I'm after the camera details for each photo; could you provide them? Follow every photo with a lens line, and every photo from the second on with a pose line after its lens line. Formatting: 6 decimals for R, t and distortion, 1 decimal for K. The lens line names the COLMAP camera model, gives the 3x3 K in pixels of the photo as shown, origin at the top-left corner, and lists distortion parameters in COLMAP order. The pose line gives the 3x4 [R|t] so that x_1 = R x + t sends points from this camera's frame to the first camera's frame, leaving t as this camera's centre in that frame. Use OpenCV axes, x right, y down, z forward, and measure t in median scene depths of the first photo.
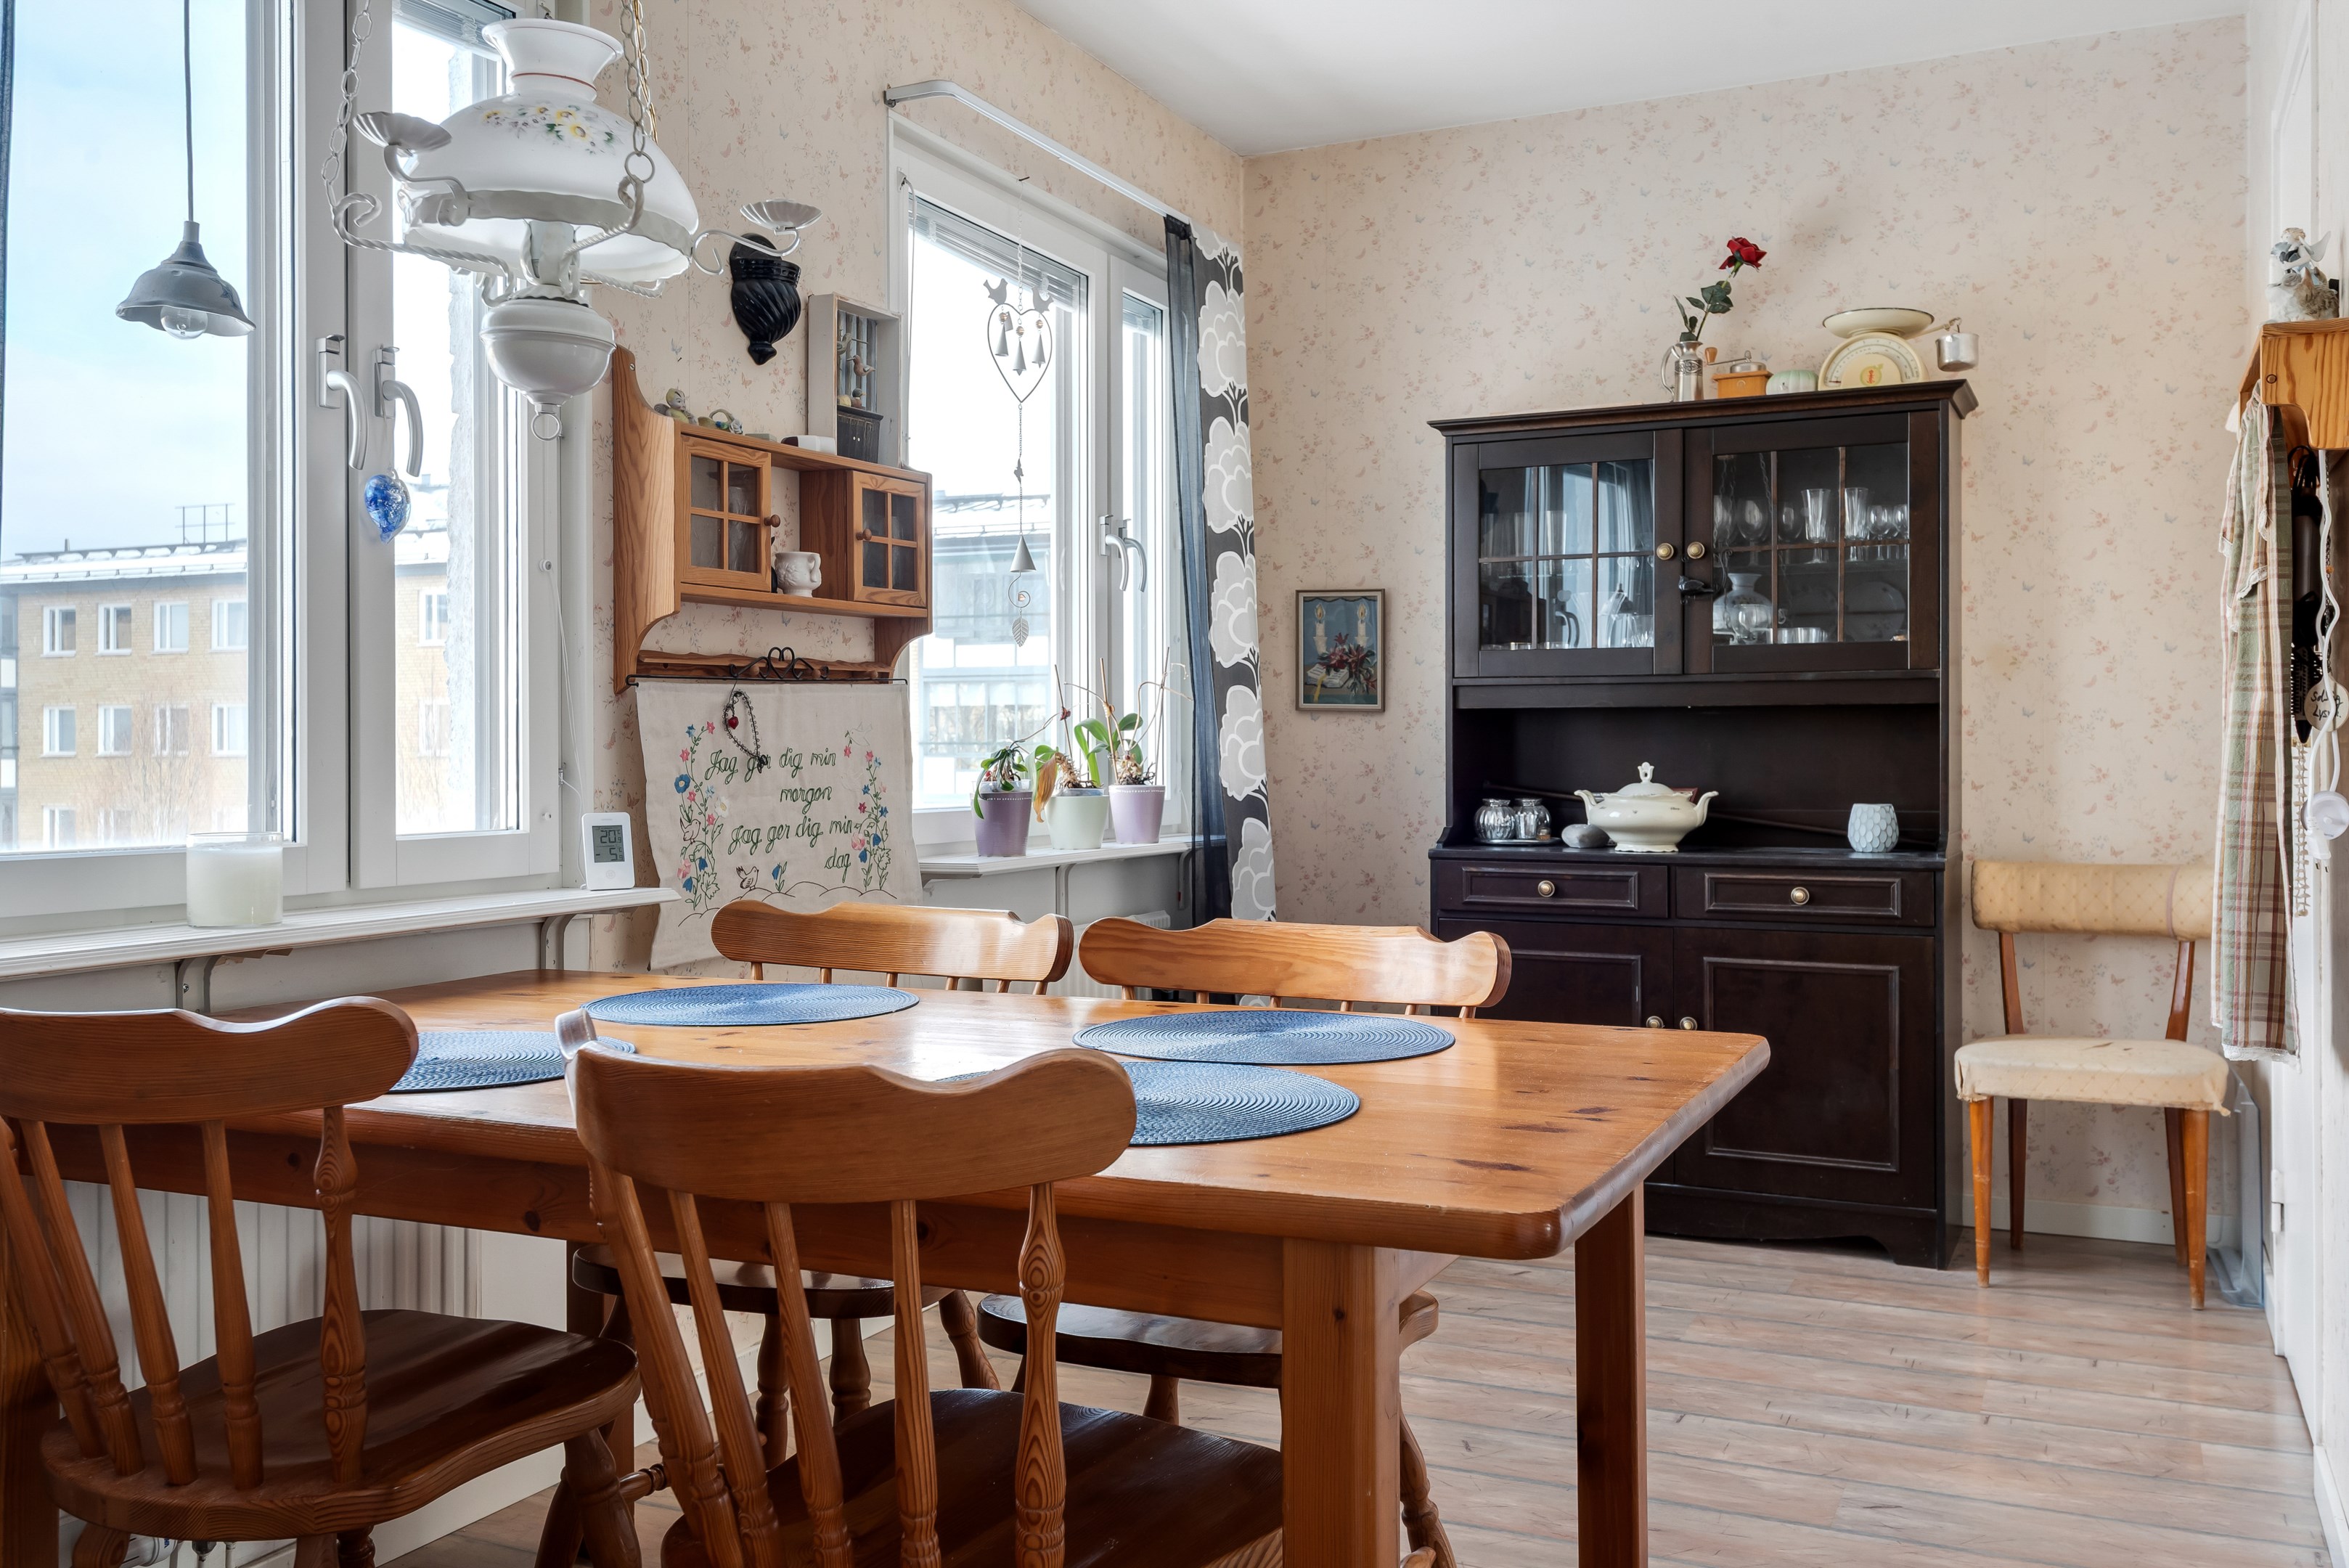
lens RADIAL K [[2023.5, 0, 1172.3], [0, 2023.5, 774.2], [0, 0, 1]] dist [-0.005193, -0.000405]
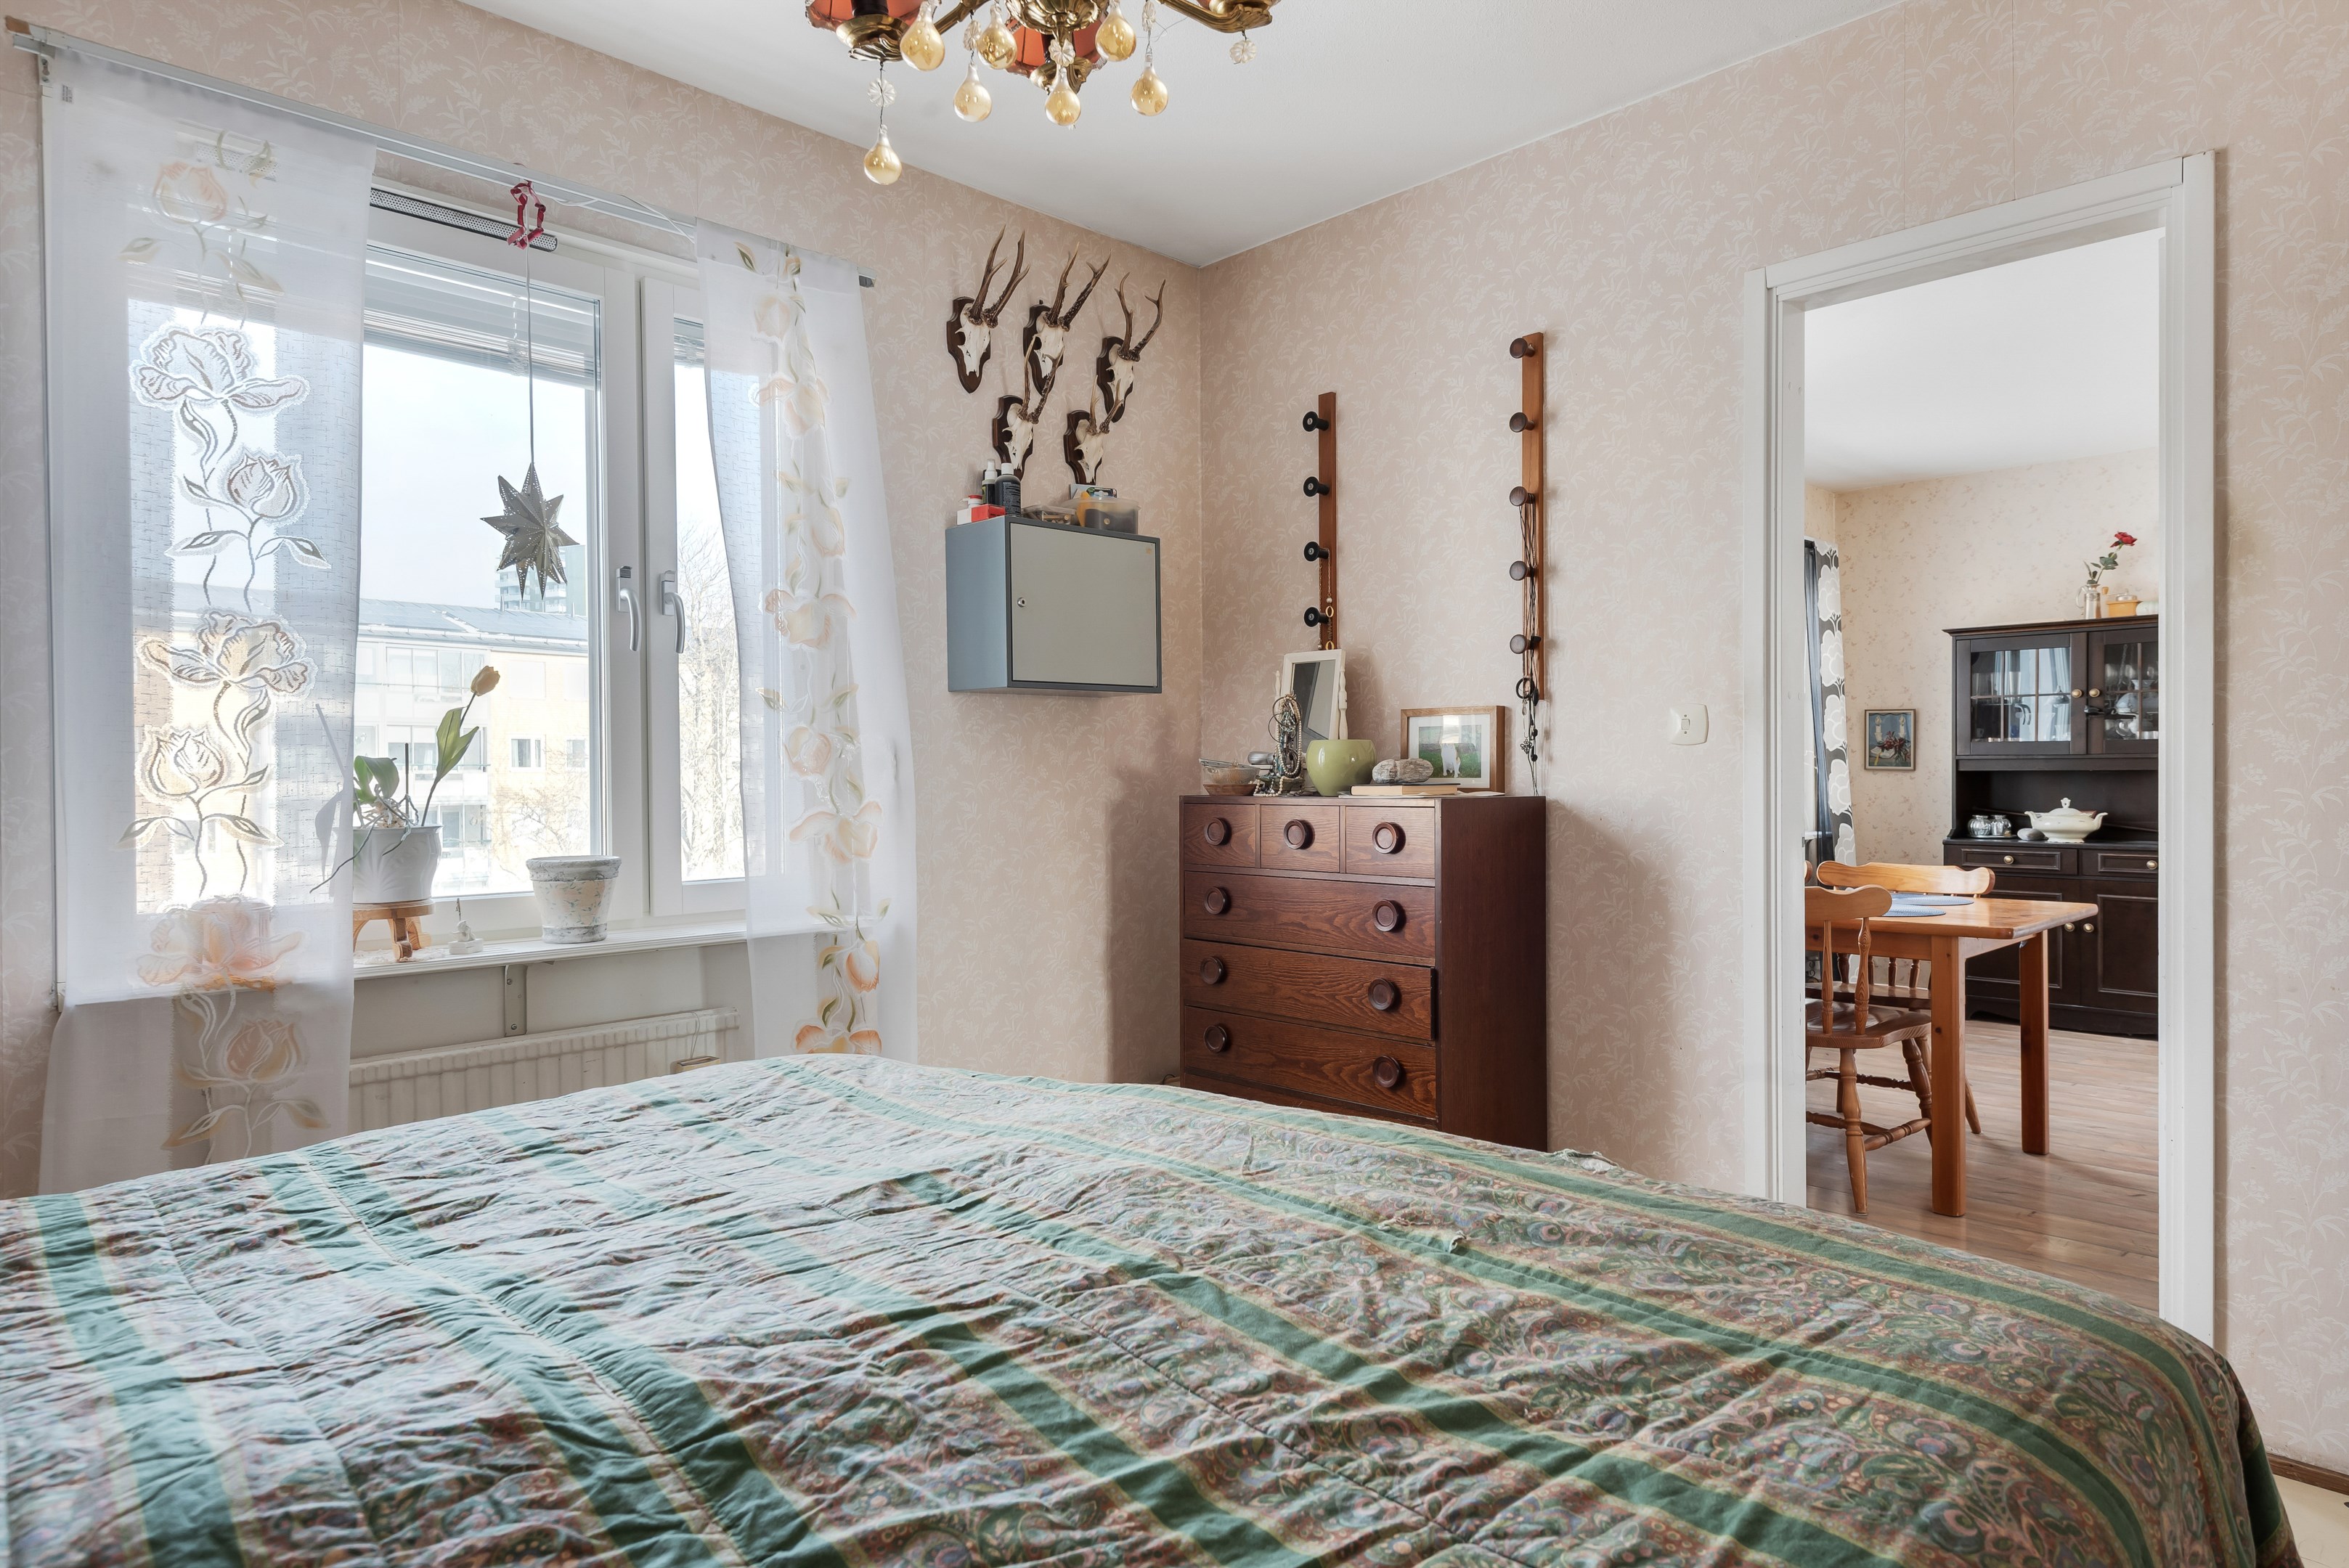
lens RADIAL K [[1353.6, 0, 1174.5], [0, 1353.6, 794.7], [0, 0, 1]] dist [0.002284, -0.012993]
pose [[0.932428, 0.000965, -0.361354, -0.101137], [0.001421, 0.999979, 0.006337, -0.017917], [0.361353, -0.006422, 0.932407, -0.544817]]
